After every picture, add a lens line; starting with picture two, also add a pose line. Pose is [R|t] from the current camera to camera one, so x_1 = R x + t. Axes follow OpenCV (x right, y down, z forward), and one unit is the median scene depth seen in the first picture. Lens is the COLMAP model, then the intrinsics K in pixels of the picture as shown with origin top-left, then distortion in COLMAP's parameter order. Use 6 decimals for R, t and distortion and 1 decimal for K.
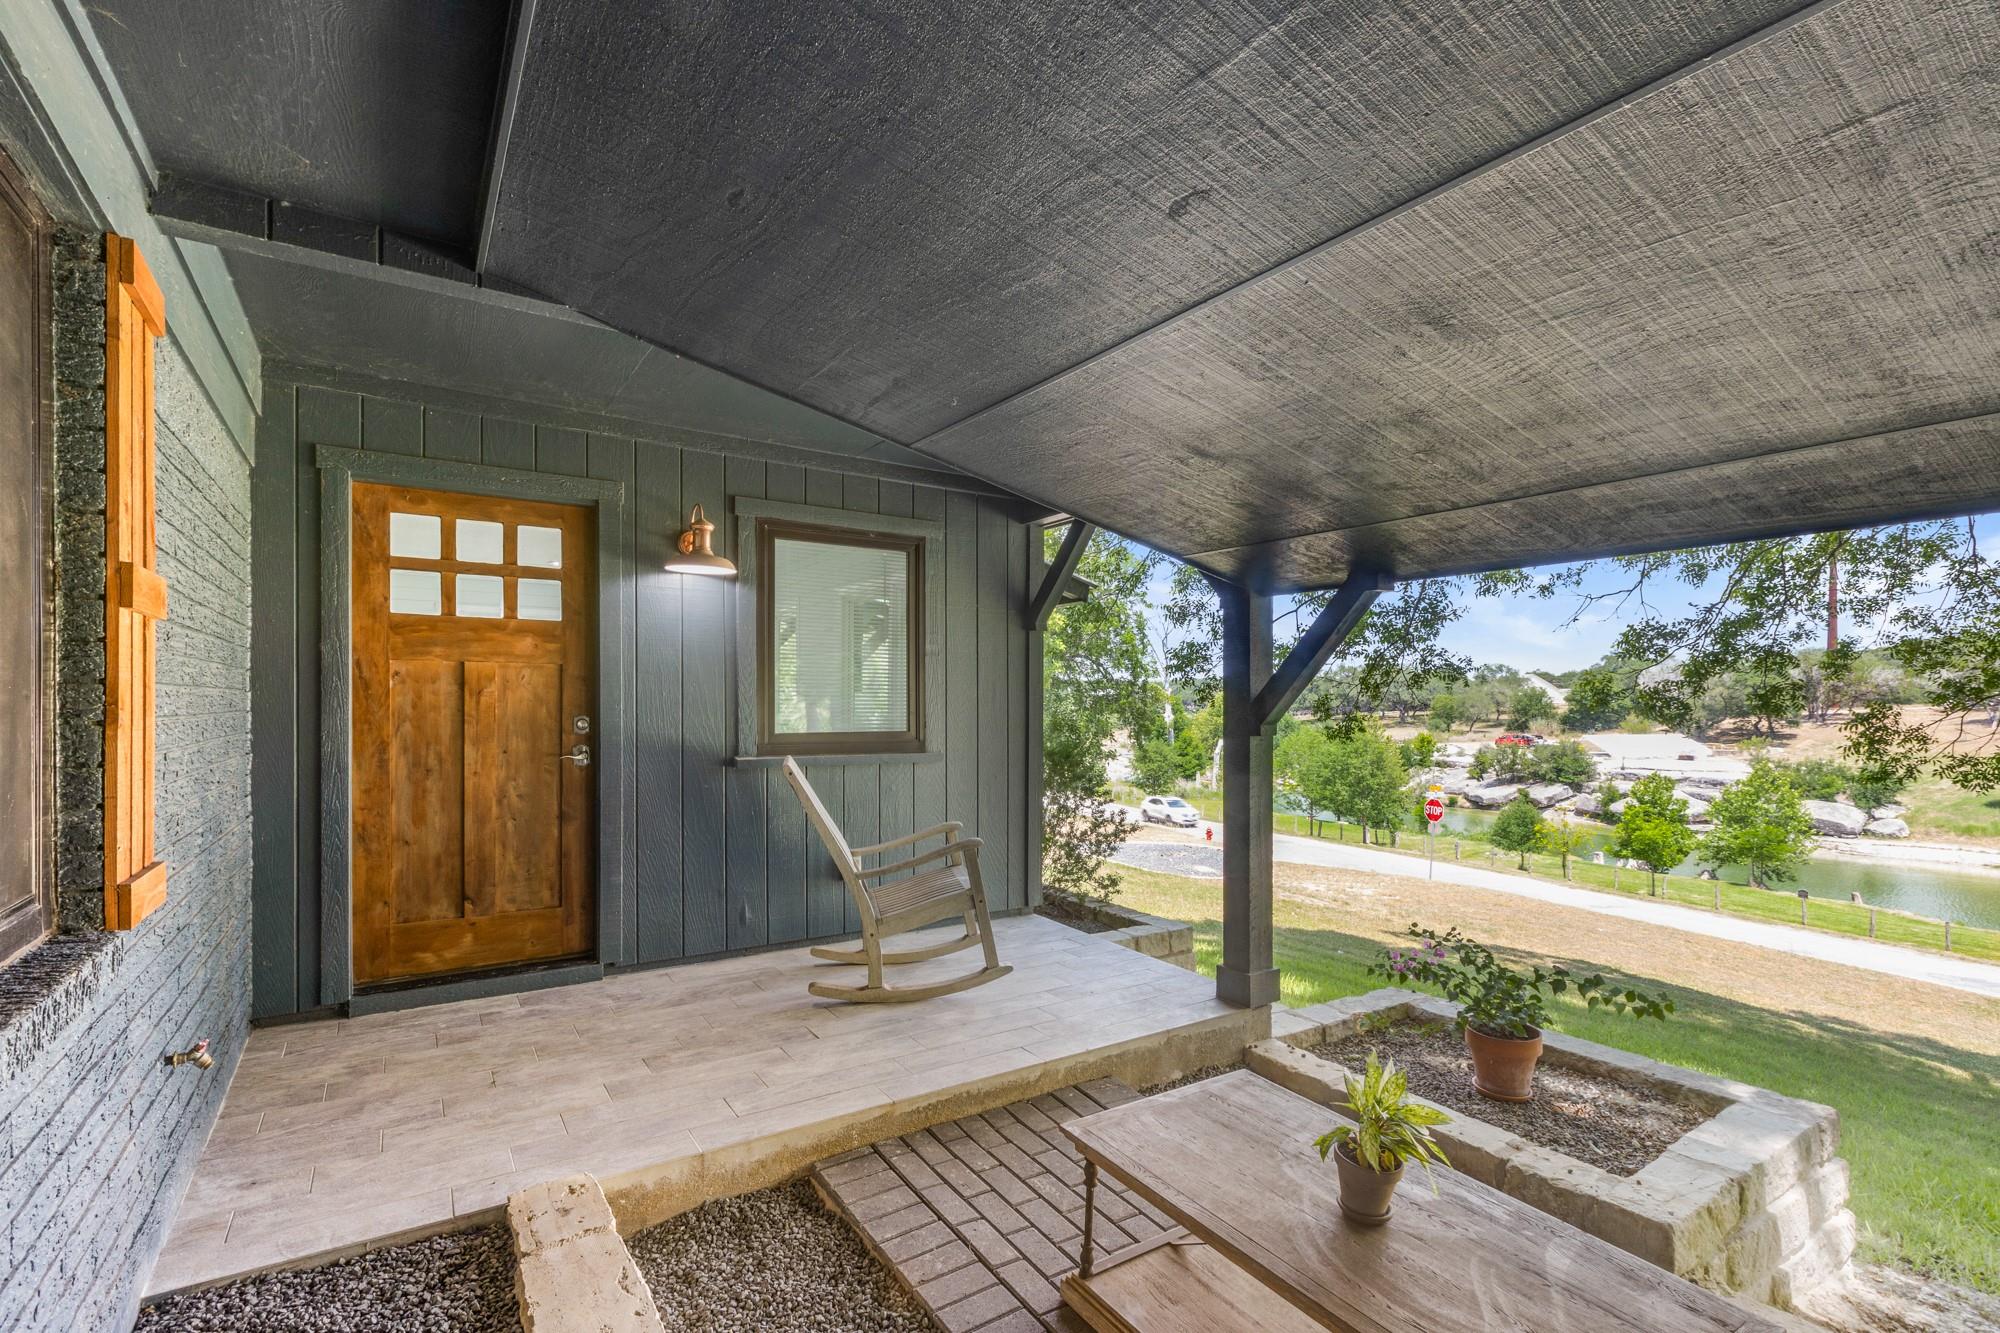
lens RADIAL K [[901.8, 0, 998.8], [0, 901.8, 704.2], [0, 0, 1]] dist [0.001672, 0.000380]
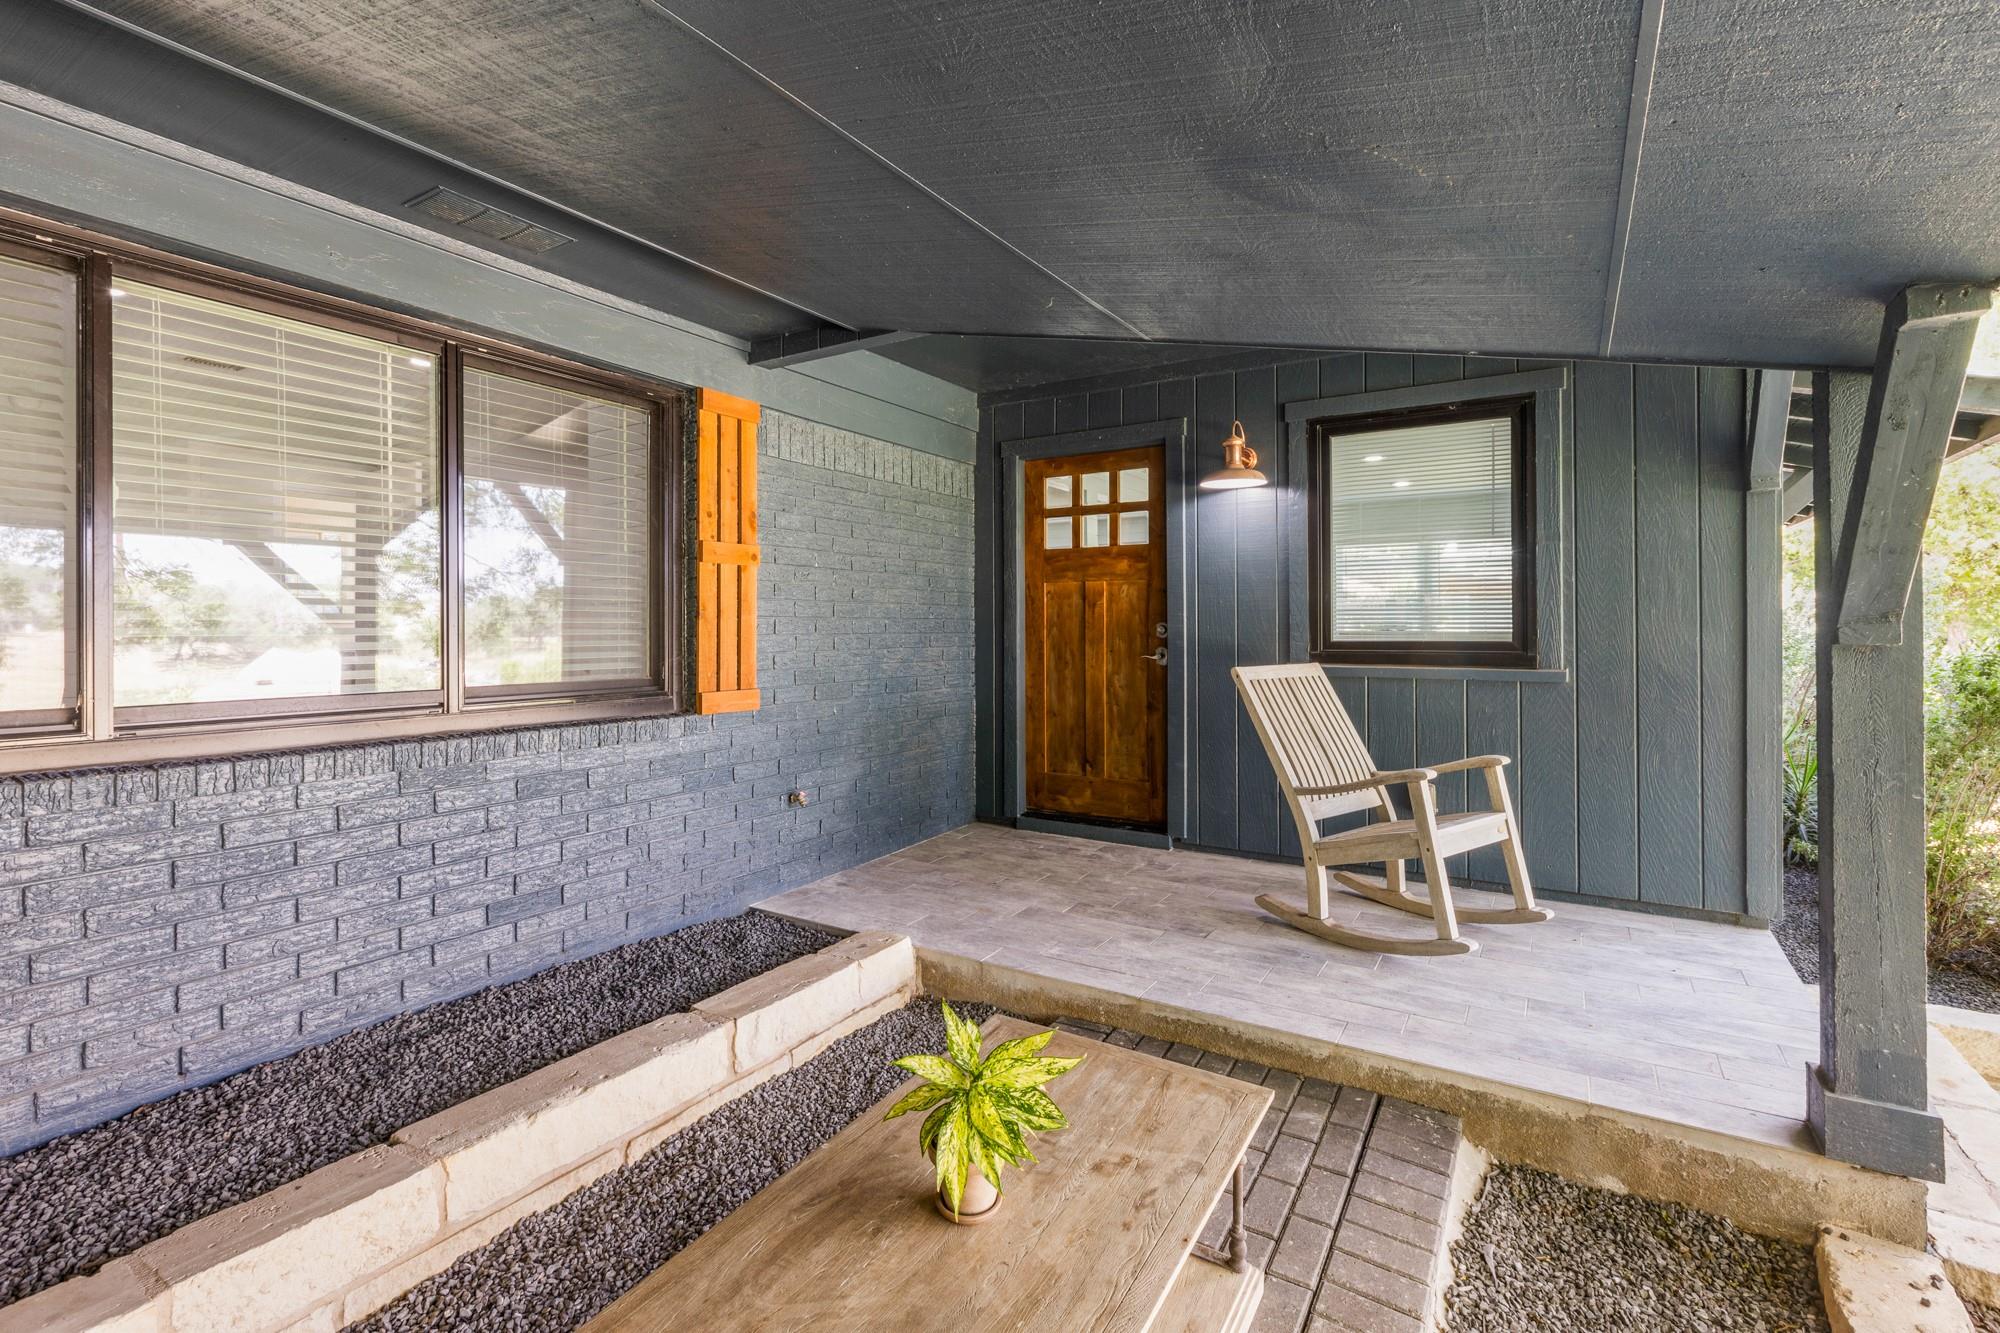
lens RADIAL K [[890.5, 0, 997.1], [0, 890.5, 621.0], [0, 0, 1]] dist [-0.000116, 0.000024]
pose [[0.428256, -0.014857, -0.903536, 0.525513], [-0.000838, 0.999858, -0.016838, 0.032493], [0.903657, 0.007968, 0.428182, 0.324868]]
